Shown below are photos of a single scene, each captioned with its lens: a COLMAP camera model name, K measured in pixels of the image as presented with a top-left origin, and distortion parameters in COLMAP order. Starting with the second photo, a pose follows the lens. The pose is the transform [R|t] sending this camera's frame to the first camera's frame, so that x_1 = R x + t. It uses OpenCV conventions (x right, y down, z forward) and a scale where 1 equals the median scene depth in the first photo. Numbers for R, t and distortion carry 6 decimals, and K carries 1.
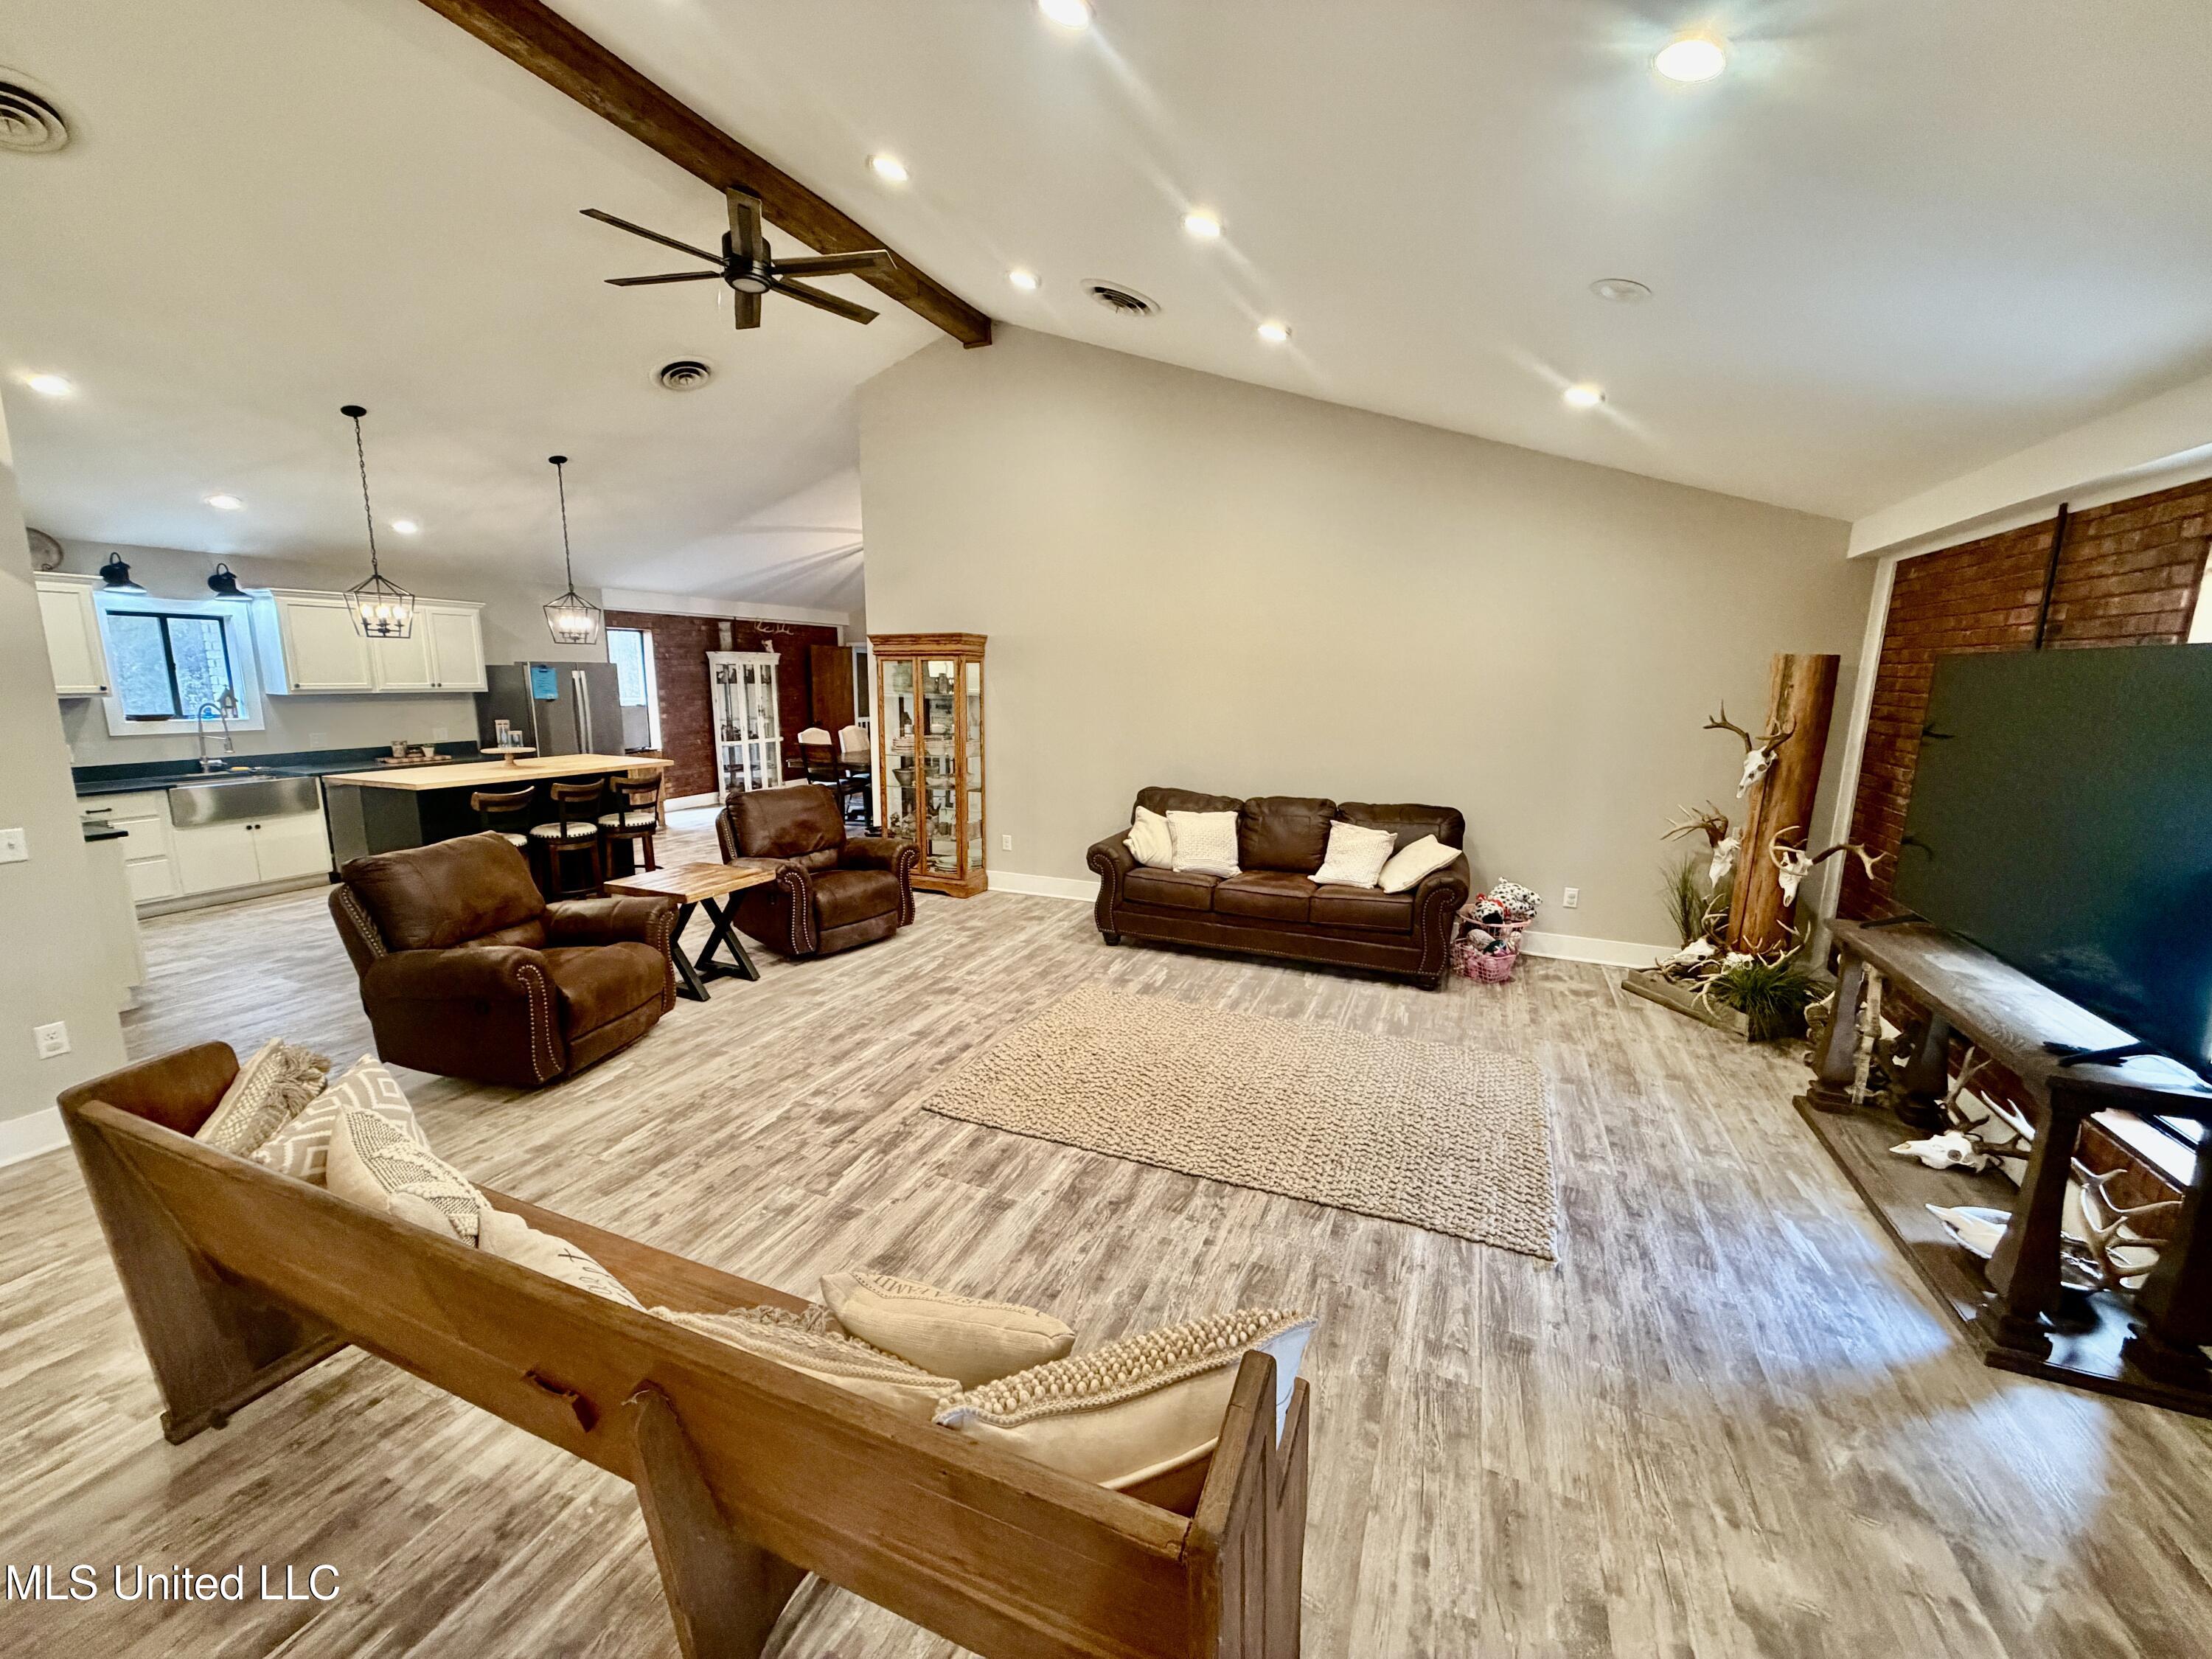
lens RADIAL K [[883.2, 0, 1098.9], [0, 883.2, 827.0], [0, 0, 1]] dist [0.000215, 0.000714]
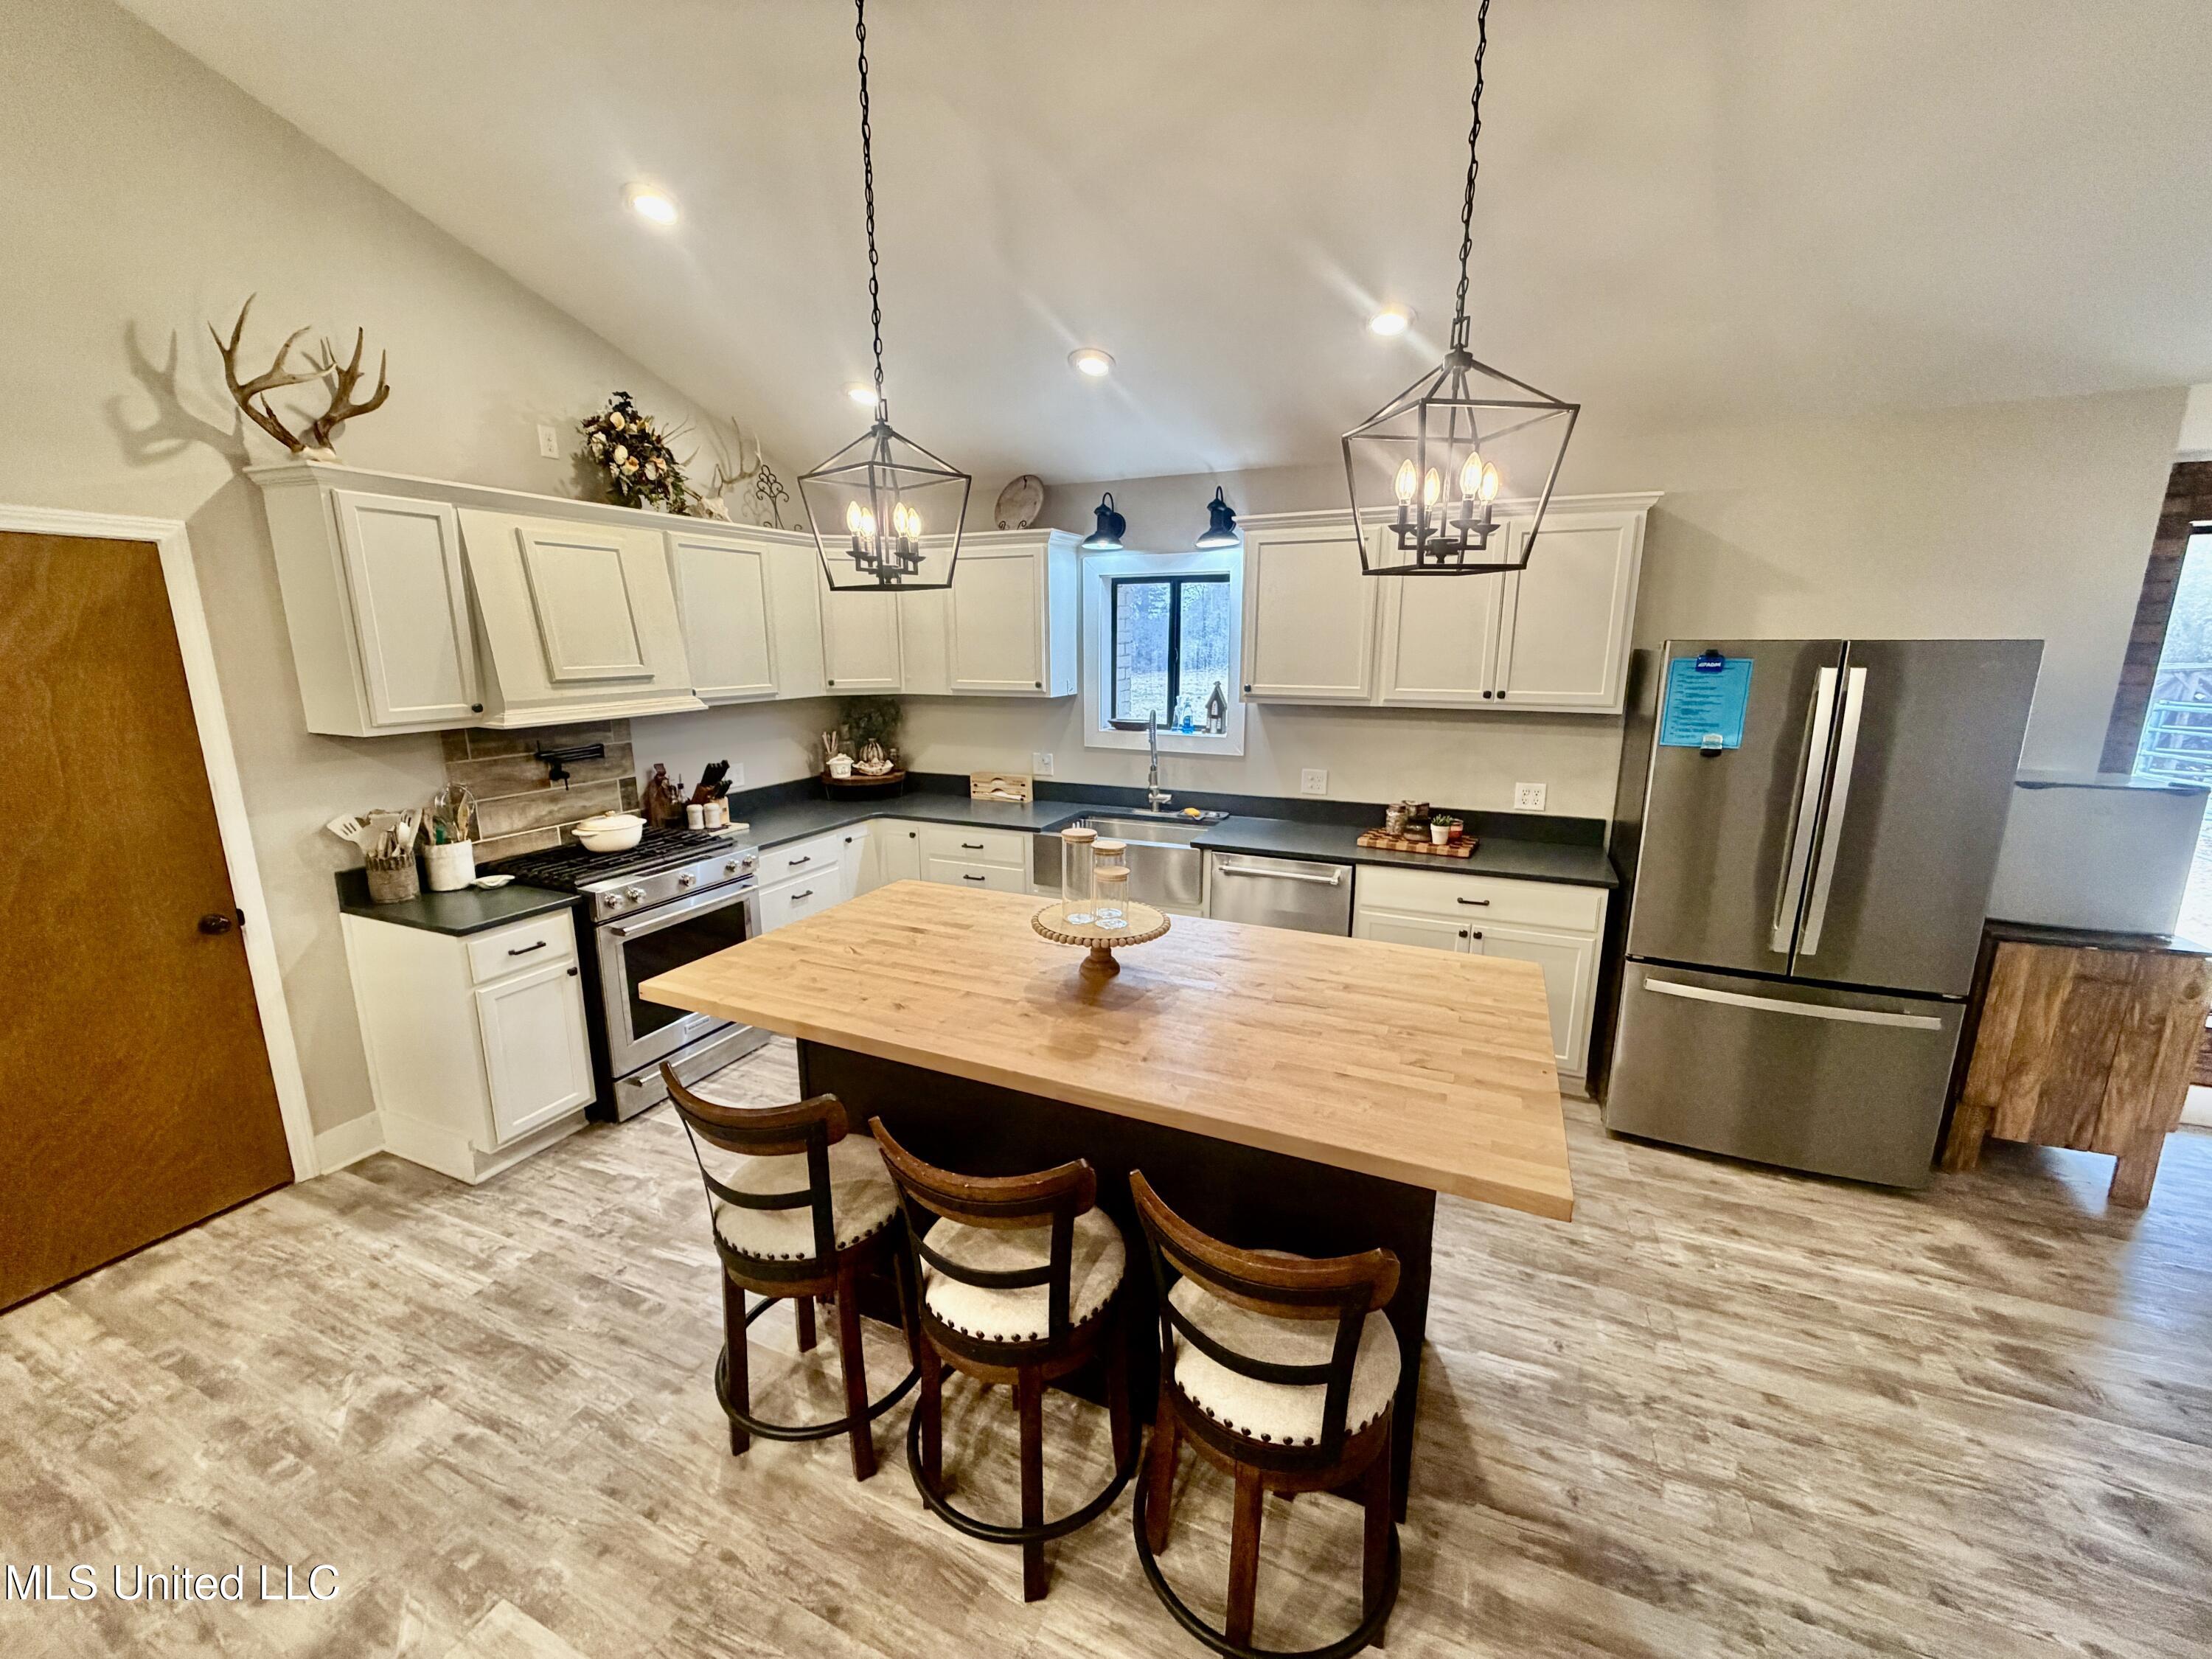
lens RADIAL K [[883.2, 0, 1098.9], [0, 883.2, 827.0], [0, 0, 1]] dist [0.000215, 0.000714]
pose [[-0.009761, 0.200057, -0.979736, -0.366862], [-0.171924, 0.964856, 0.198731, -0.189488], [0.985062, 0.170380, 0.024977, 1.009107]]
